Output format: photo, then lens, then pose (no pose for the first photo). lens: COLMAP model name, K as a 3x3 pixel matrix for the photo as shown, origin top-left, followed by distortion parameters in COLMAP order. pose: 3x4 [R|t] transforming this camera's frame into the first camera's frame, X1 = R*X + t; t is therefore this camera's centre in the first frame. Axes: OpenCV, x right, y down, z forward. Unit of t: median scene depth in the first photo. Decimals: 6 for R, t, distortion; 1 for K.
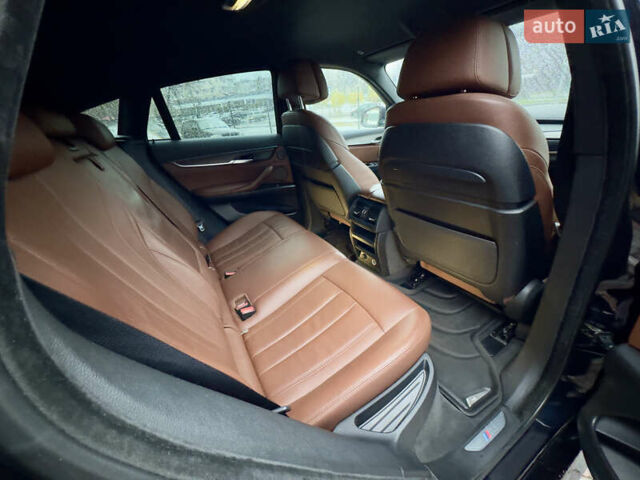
lens RADIAL K [[257.3, 0, 320.0], [0, 257.3, 240.0], [0, 0, 1]] dist [0.015027, -0.000018]
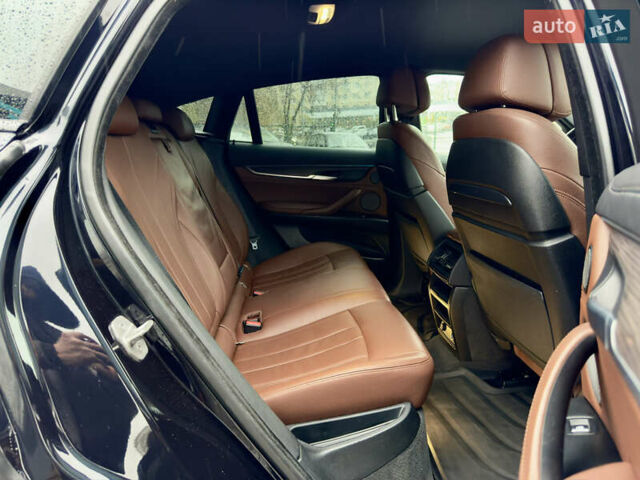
lens RADIAL K [[438.0, 0, 320.0], [0, 438.0, 240.0], [0, 0, 1]] dist [0.081952, -0.001642]
pose [[0.909777, 0.179758, -0.374157, 0.287171], [-0.255892, 0.952597, -0.164553, 0.128540], [0.326841, 0.245450, 0.912650, -0.233275]]
